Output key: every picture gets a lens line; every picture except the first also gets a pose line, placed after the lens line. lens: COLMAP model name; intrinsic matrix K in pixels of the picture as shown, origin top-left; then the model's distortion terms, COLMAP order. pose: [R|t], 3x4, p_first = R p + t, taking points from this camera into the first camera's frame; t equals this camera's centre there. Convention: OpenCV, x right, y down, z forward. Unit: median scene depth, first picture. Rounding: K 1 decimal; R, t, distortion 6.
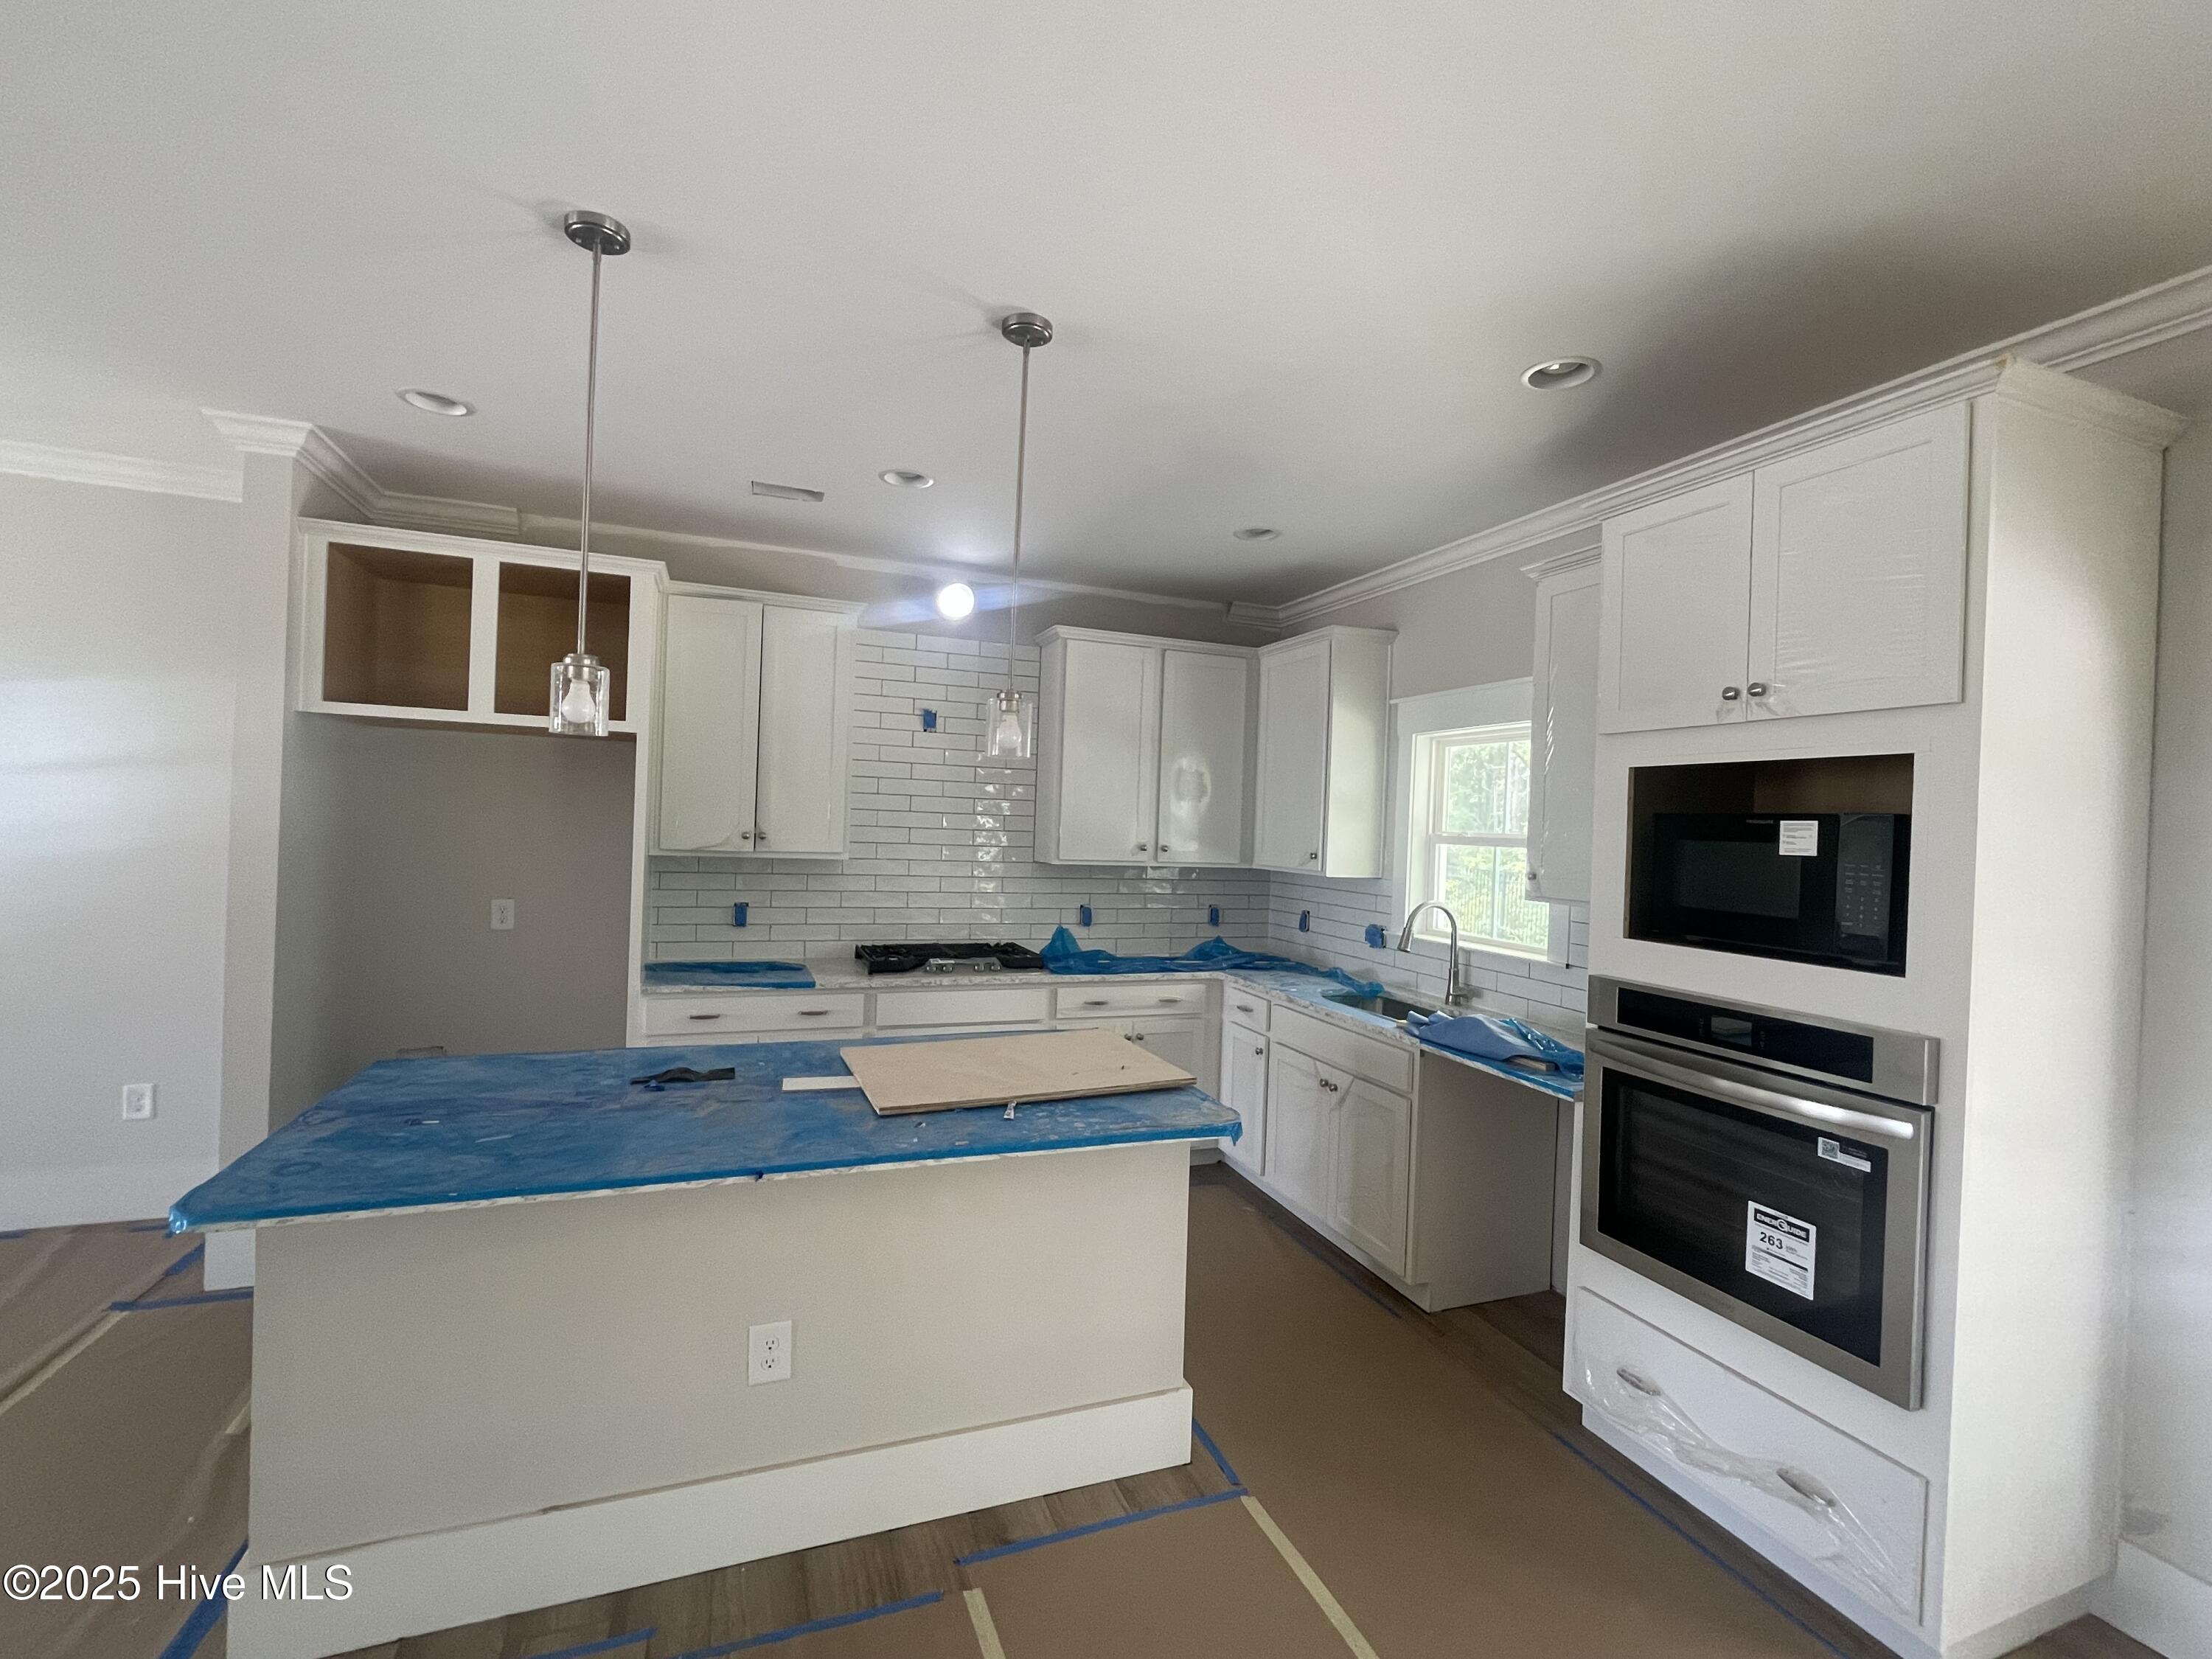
lens RADIAL K [[956.9, 0, 1108.9], [0, 956.9, 829.9], [0, 0, 1]] dist [-0.004327, -0.000301]
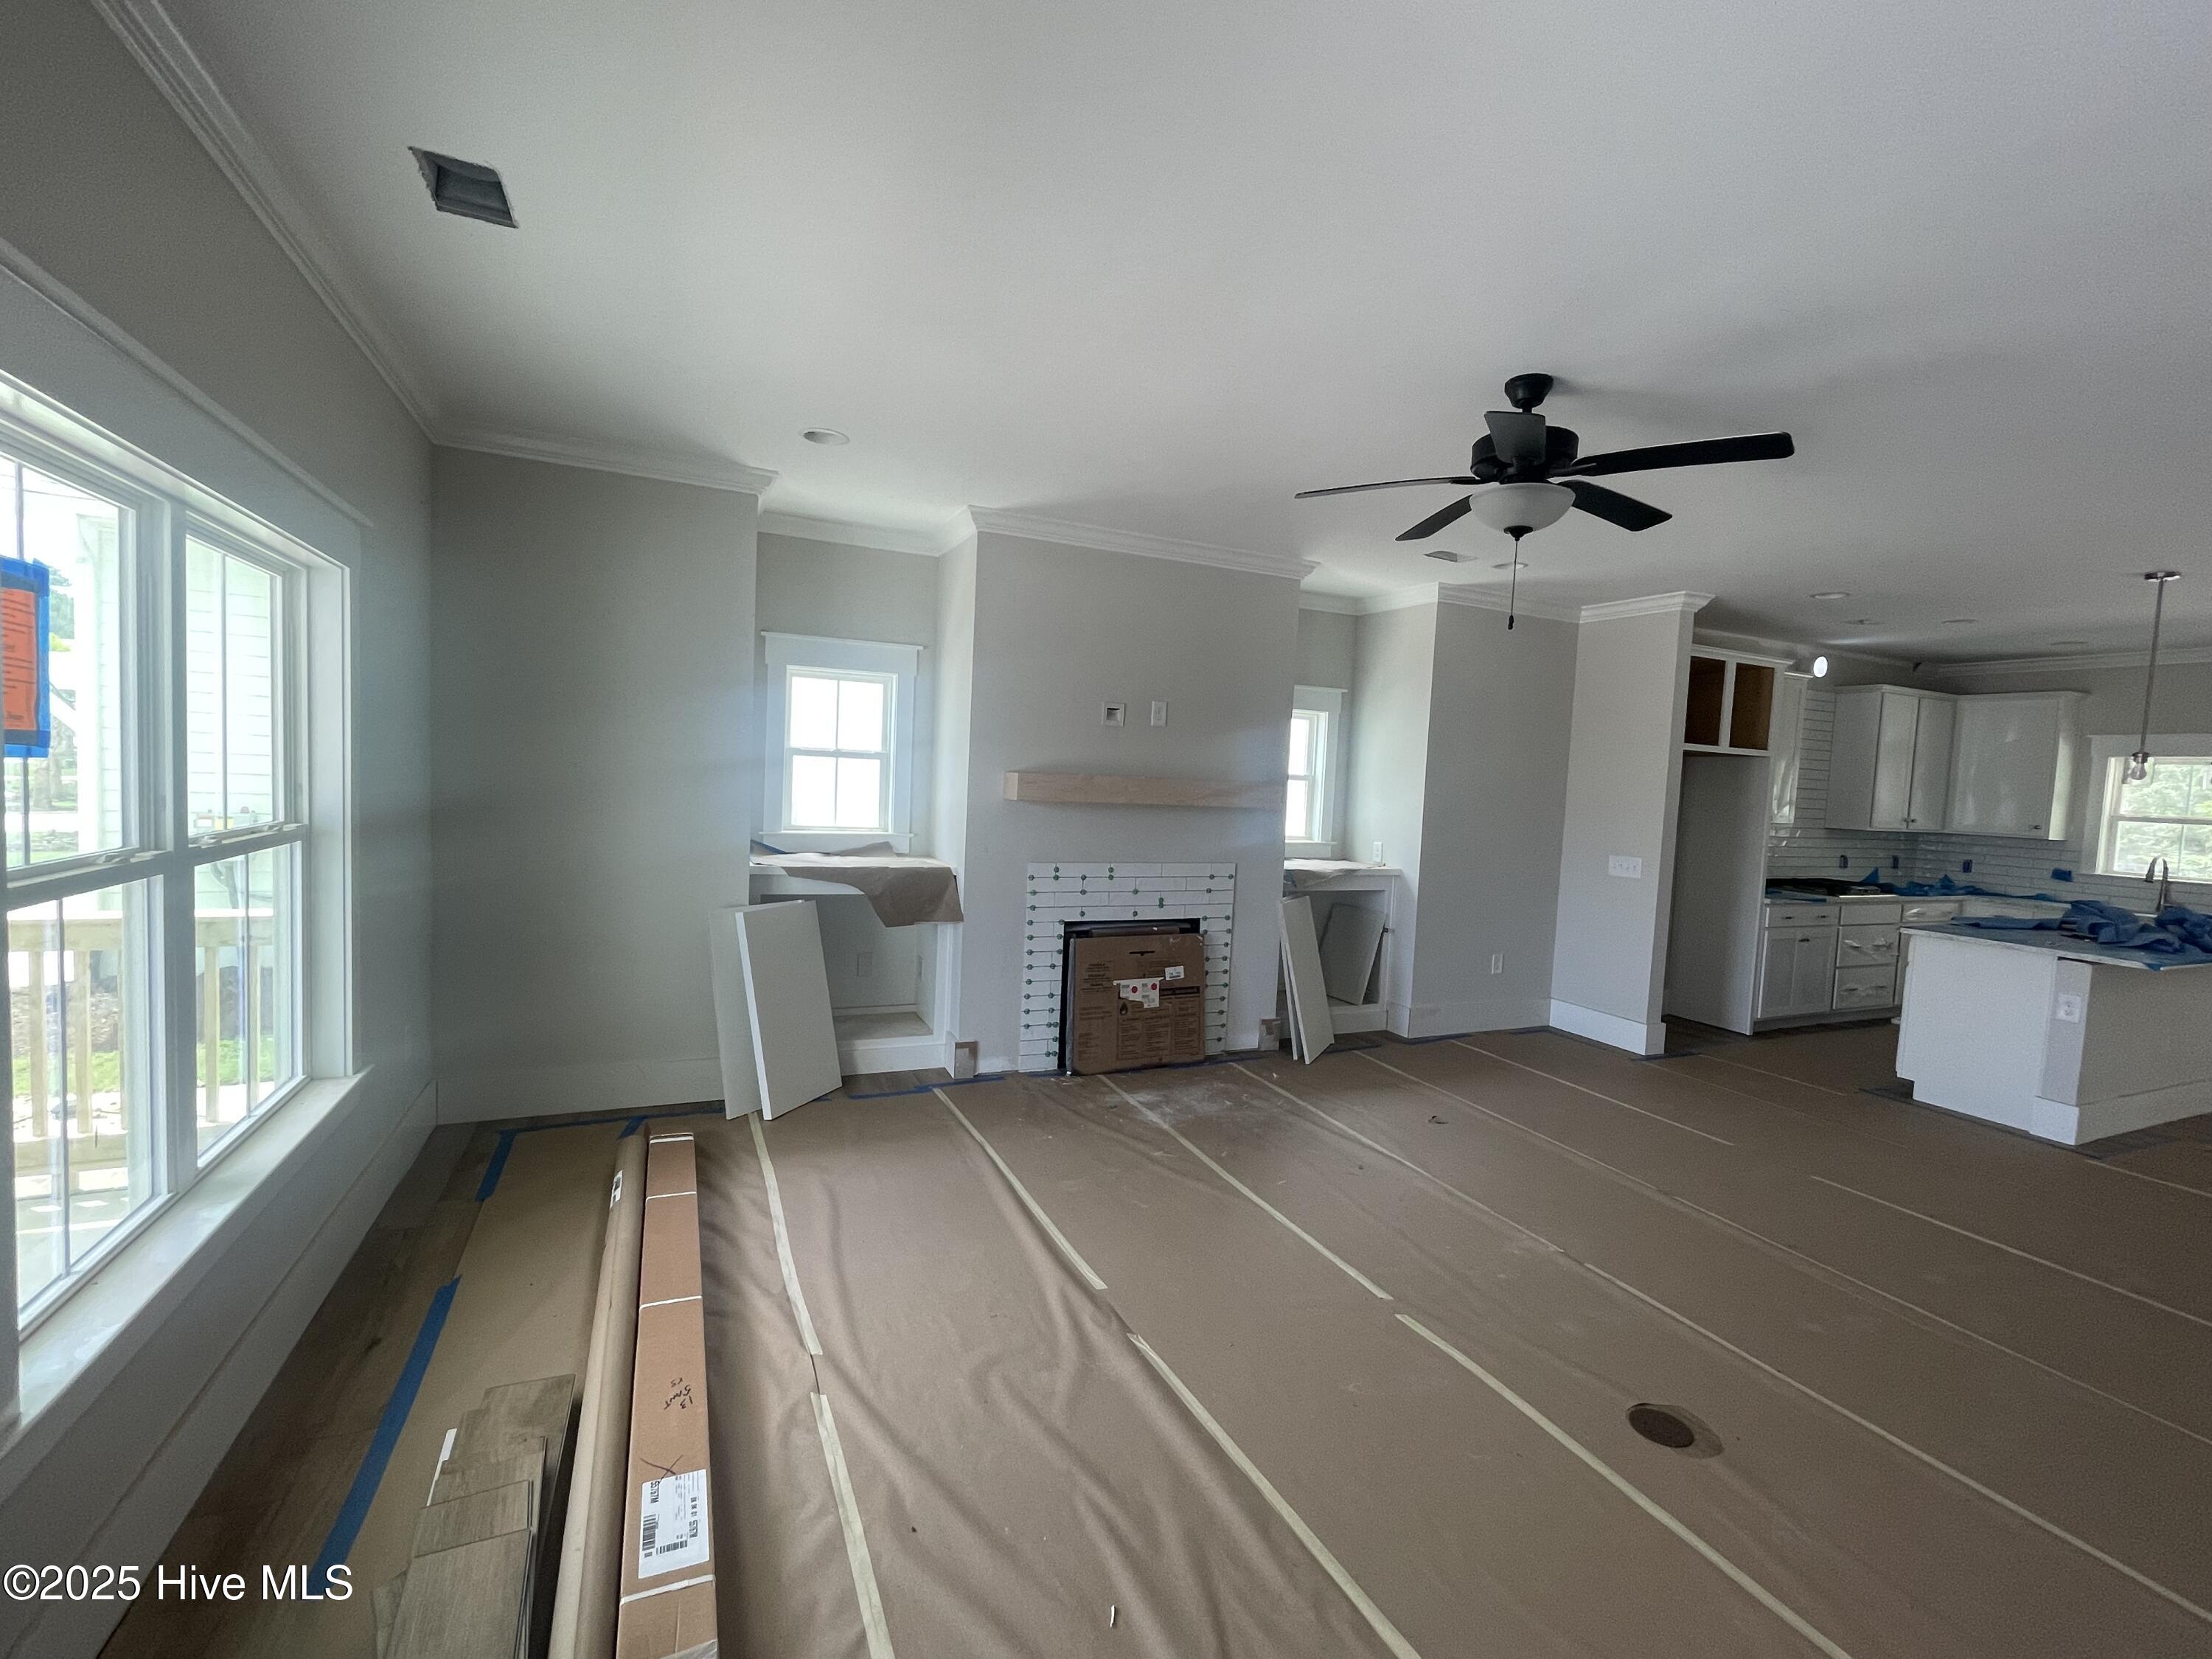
lens RADIAL K [[956.9, 0, 1108.9], [0, 956.9, 829.9], [0, 0, 1]] dist [-0.004327, -0.000301]
pose [[0.997910, 0.008799, 0.064019, -1.914937], [-0.012474, 0.998283, 0.057239, -0.055672], [-0.063405, -0.057918, 0.996306, -0.720002]]
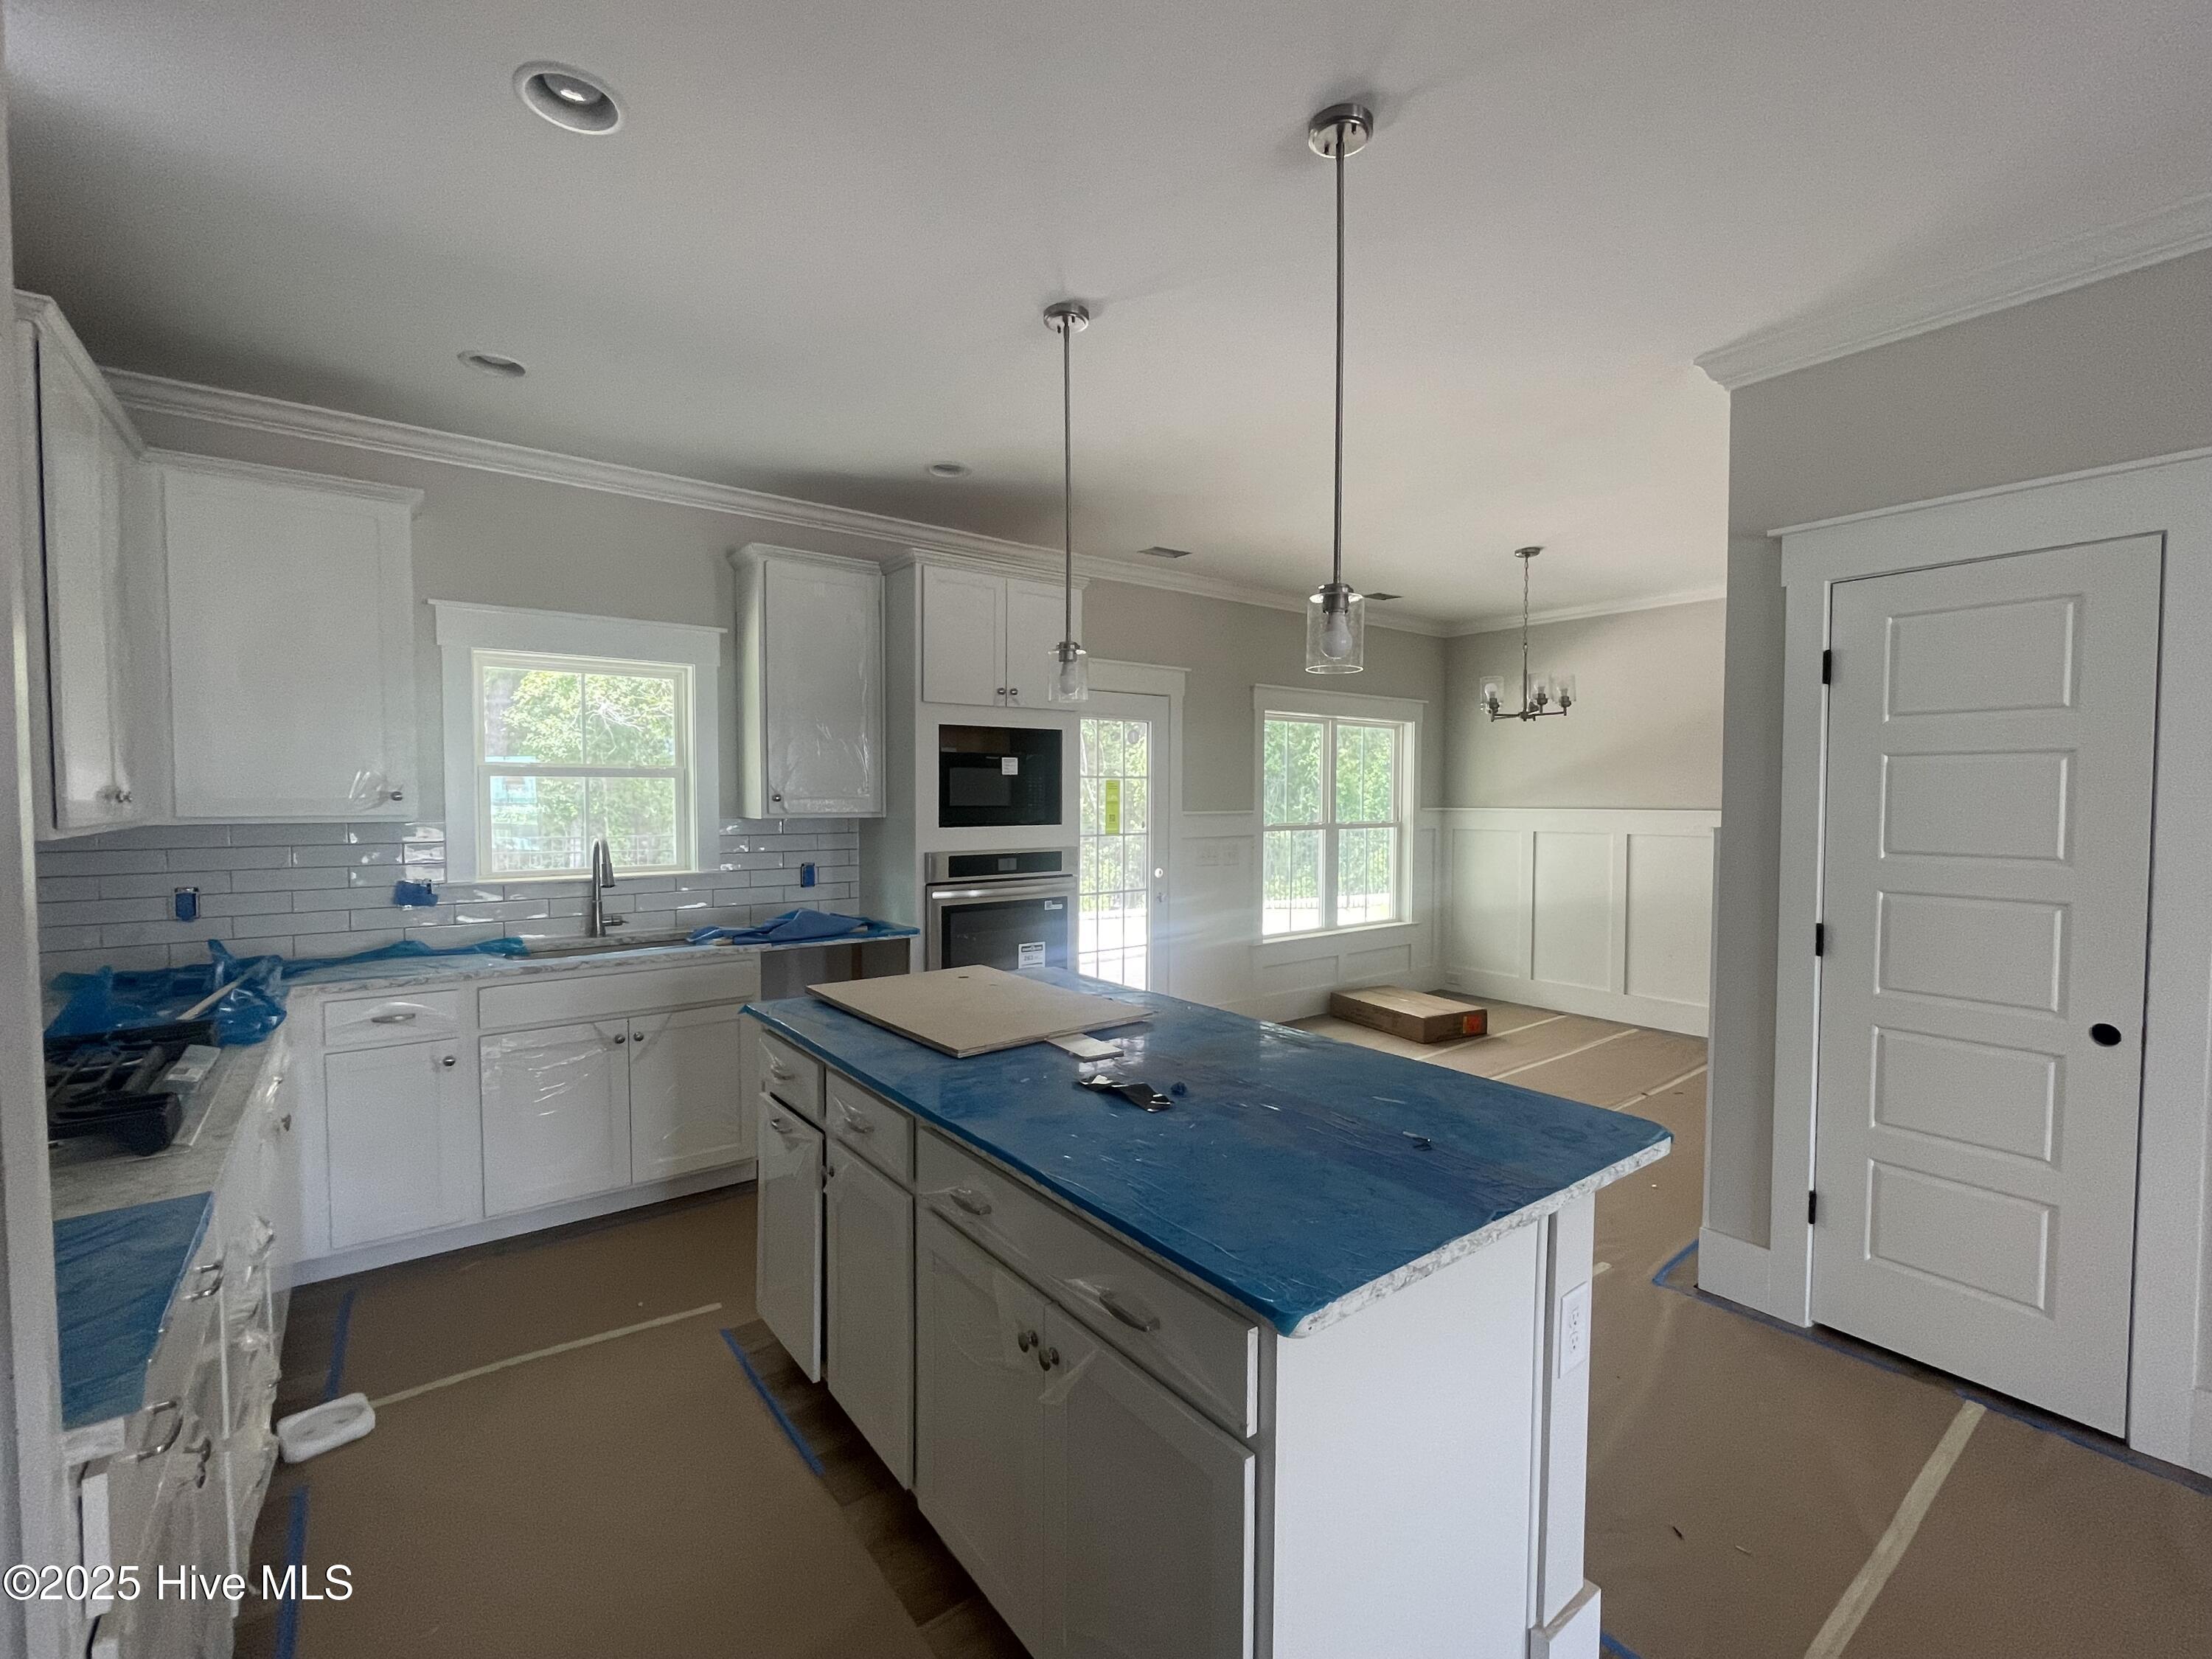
lens RADIAL K [[956.9, 0, 1108.9], [0, 956.9, 829.9], [0, 0, 1]] dist [-0.004327, -0.000301]
pose [[-0.284705, -0.075307, 0.955653, -0.805087], [-0.006285, 0.997035, 0.076696, -0.008435], [-0.958595, 0.015830, -0.284334, 0.849983]]
